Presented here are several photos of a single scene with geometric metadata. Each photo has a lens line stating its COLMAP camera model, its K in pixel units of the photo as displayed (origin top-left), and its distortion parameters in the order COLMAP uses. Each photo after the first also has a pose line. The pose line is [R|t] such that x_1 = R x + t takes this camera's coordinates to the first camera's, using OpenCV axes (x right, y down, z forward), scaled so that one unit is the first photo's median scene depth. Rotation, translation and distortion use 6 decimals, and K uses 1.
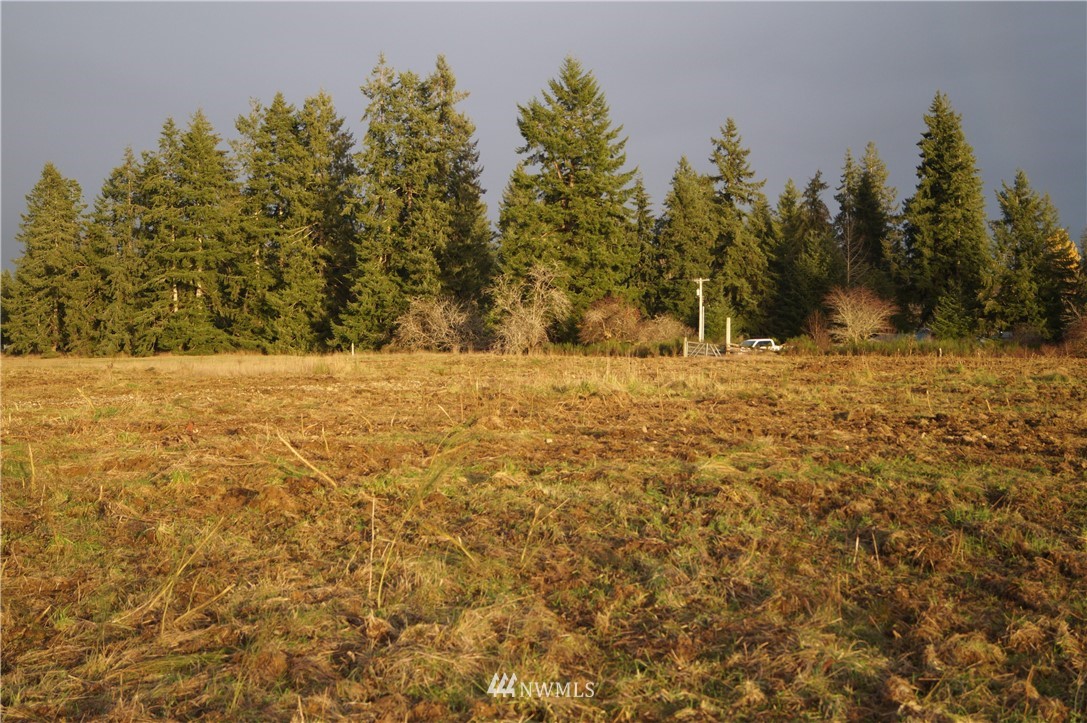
lens RADIAL K [[1415.2, 0, 544.3], [0, 1415.2, 360.1], [0, 0, 1]] dist [-0.045337, 0.000000]
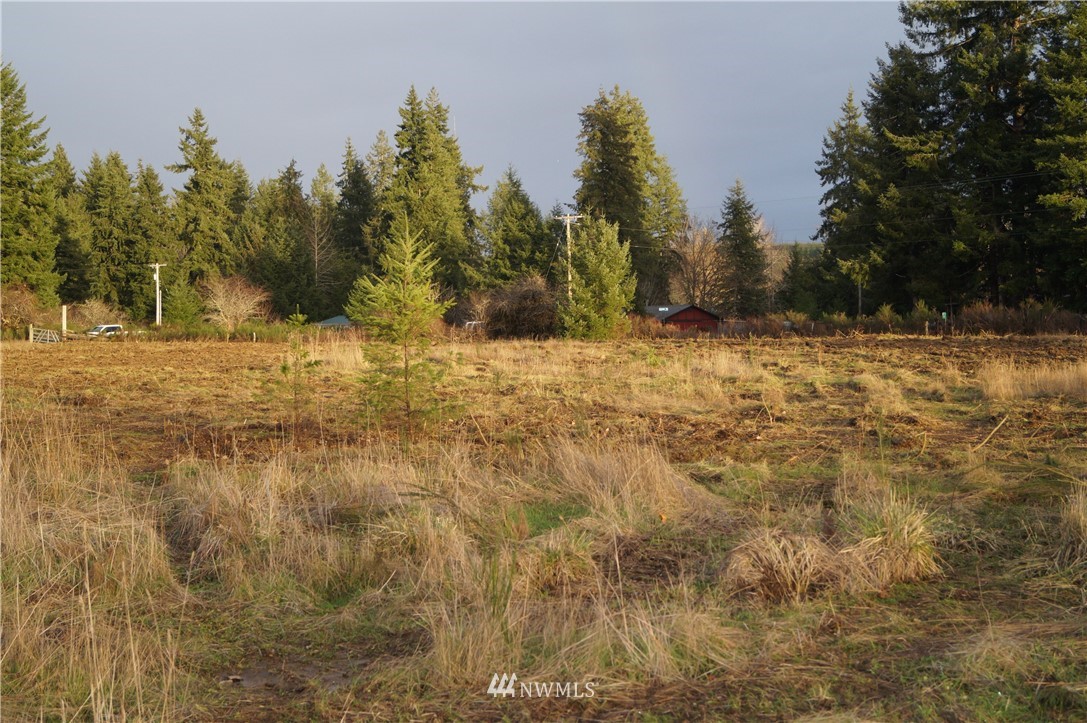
lens RADIAL K [[1415.2, 0, 543.2], [0, 1415.2, 363.0], [0, 0, 1]] dist [-0.045337, 0.000000]
pose [[0.976984, -0.014141, 0.212844, 0.156632], [0.009912, 0.999732, 0.020920, -0.003332], [-0.213083, -0.018329, 0.976862, -0.069446]]
